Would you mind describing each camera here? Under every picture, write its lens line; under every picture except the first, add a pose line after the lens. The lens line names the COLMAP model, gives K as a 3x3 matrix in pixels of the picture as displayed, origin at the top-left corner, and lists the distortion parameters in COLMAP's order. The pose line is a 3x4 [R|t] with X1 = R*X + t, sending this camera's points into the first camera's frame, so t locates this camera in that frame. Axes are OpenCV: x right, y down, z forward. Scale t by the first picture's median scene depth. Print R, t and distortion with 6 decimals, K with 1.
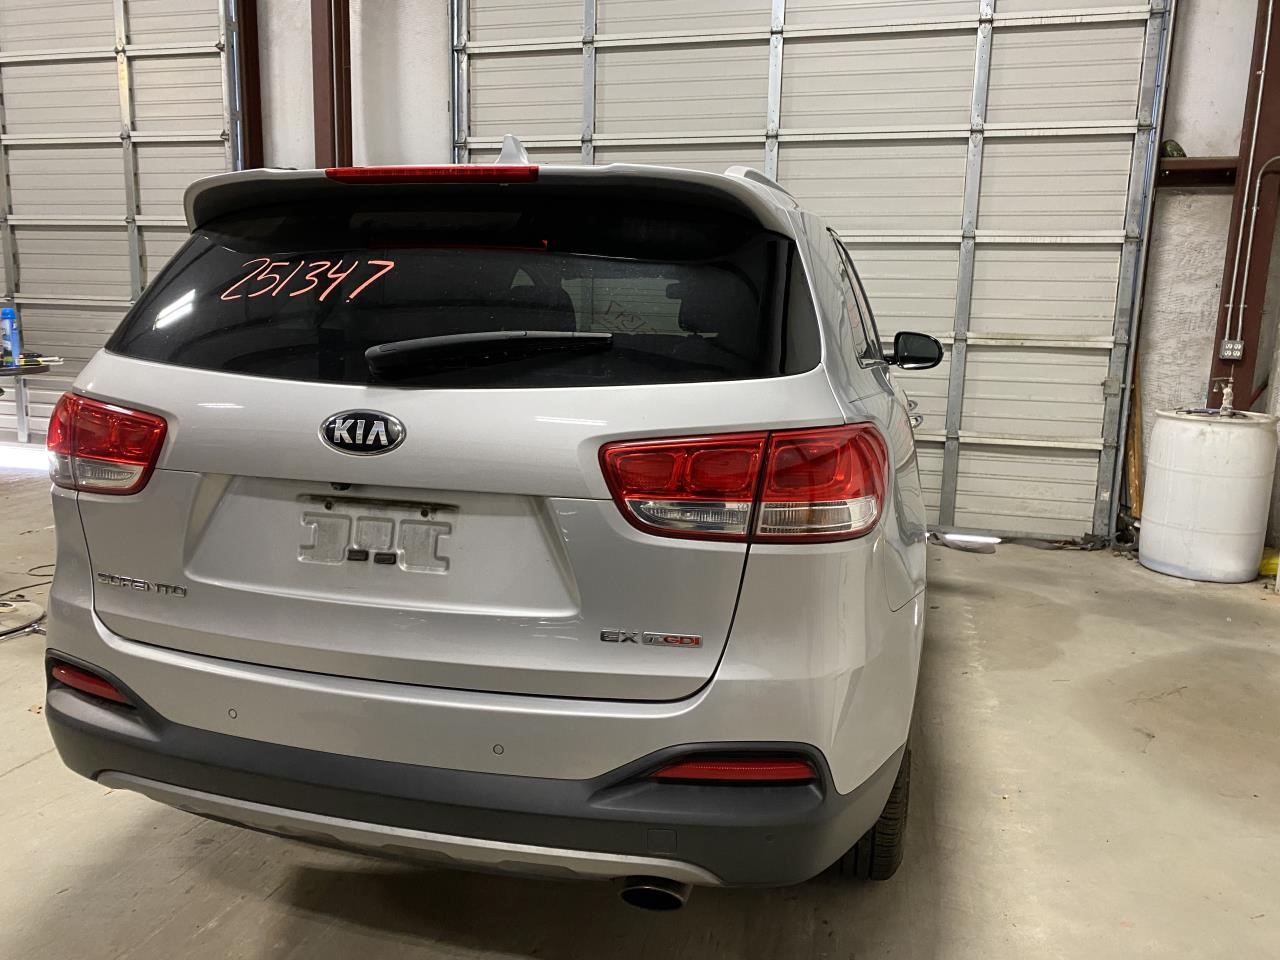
lens RADIAL K [[966.1, 0, 640.0], [0, 966.1, 480.0], [0, 0, 1]] dist [0.020555, -0.009292]
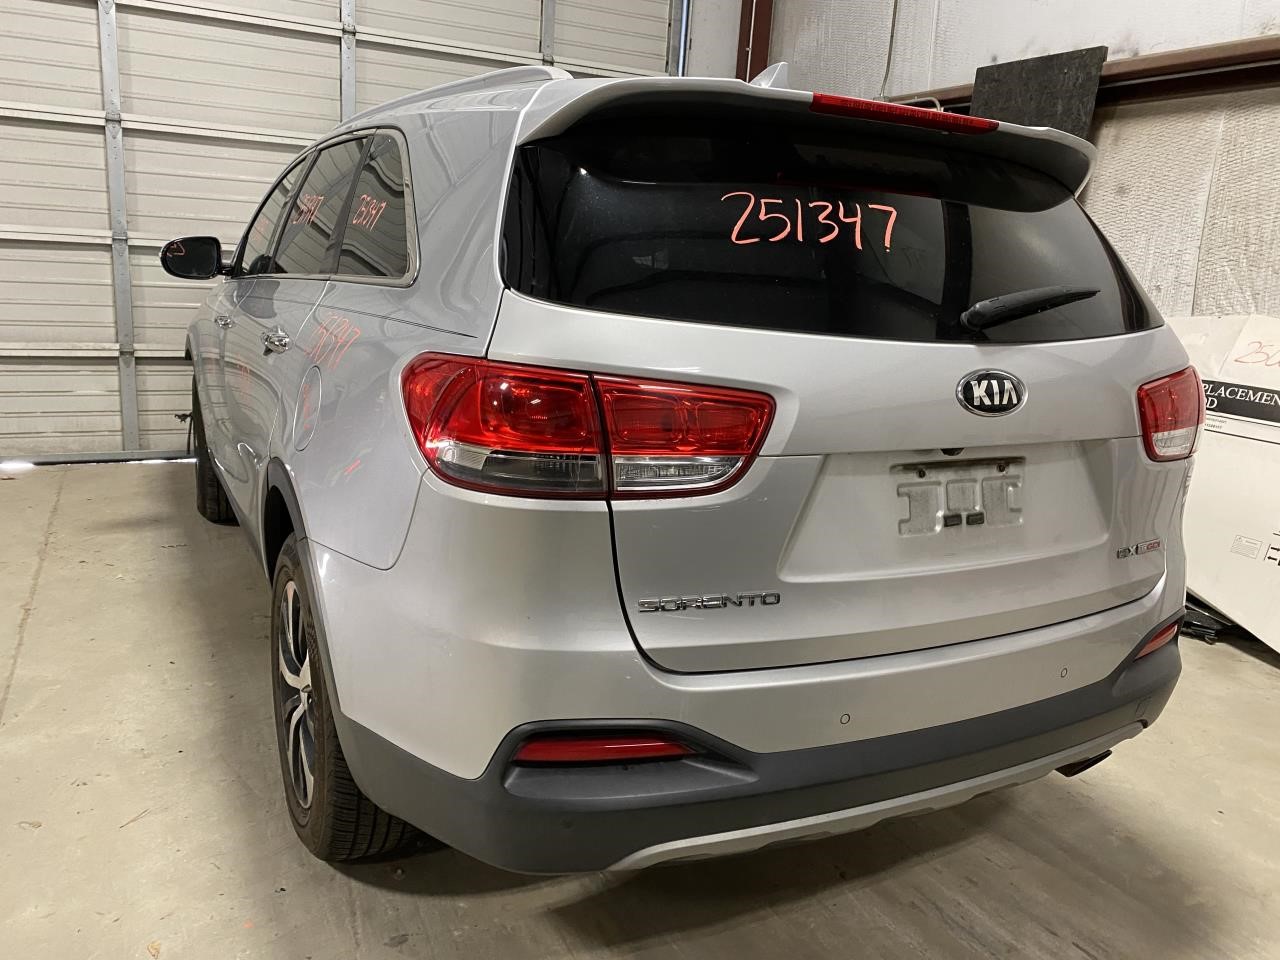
lens RADIAL K [[966.1, 0, 640.0], [0, 966.1, 480.0], [0, 0, 1]] dist [0.020555, -0.009292]
pose [[0.753278, -0.131204, 0.644483, -1.125518], [0.074231, 0.990599, 0.114905, -0.095019], [-0.653500, -0.038715, 0.755936, 0.465324]]
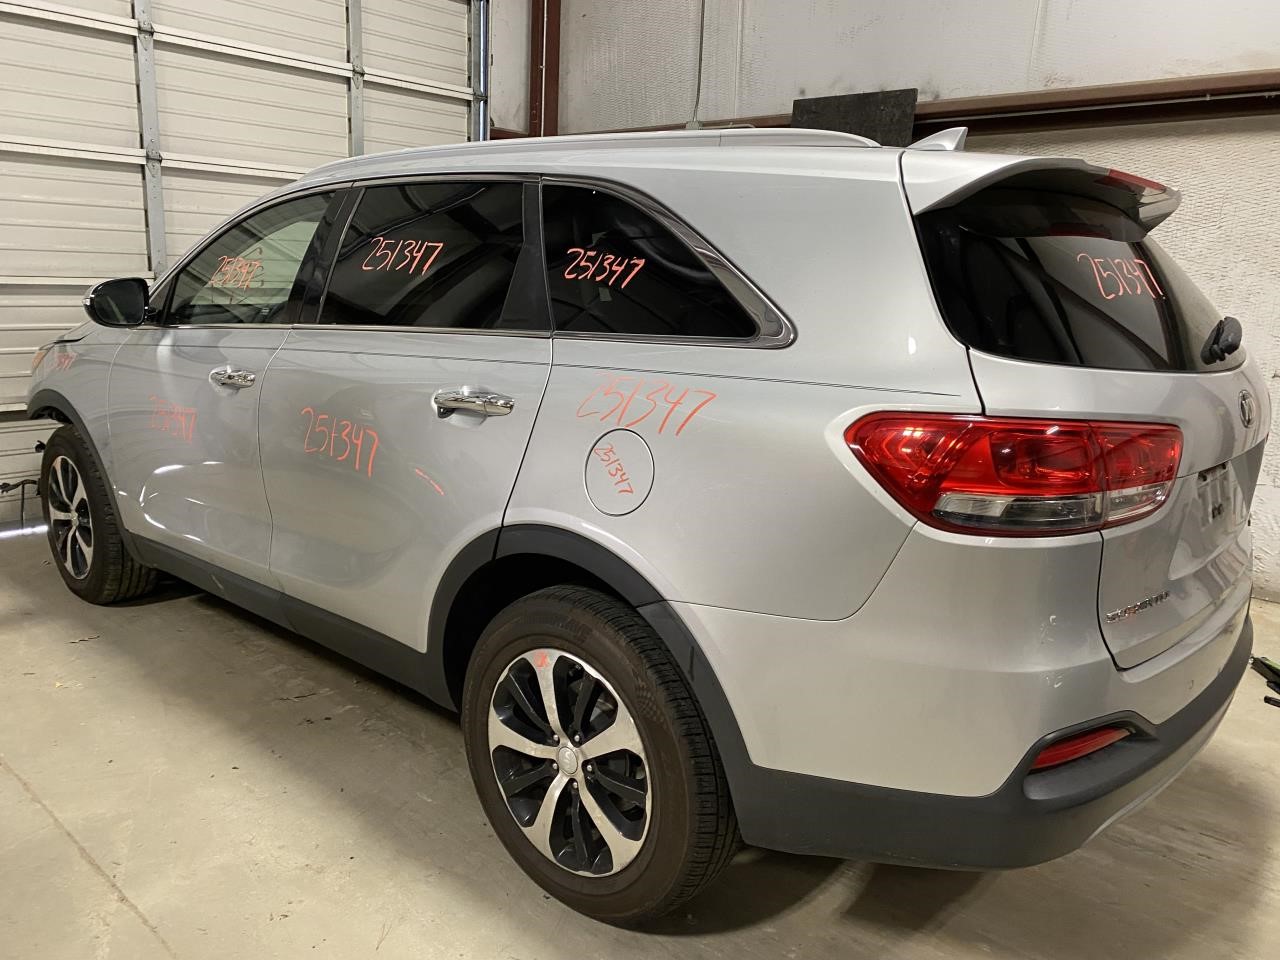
lens RADIAL K [[963.8, 0, 639.1], [0, 963.8, 484.2], [0, 0, 1]] dist [0.014782, 0.003574]
pose [[0.466979, -0.200695, 0.861192, -1.647625], [0.130405, 0.978885, 0.157410, -0.240798], [-0.874600, 0.038797, 0.483291, 1.043123]]
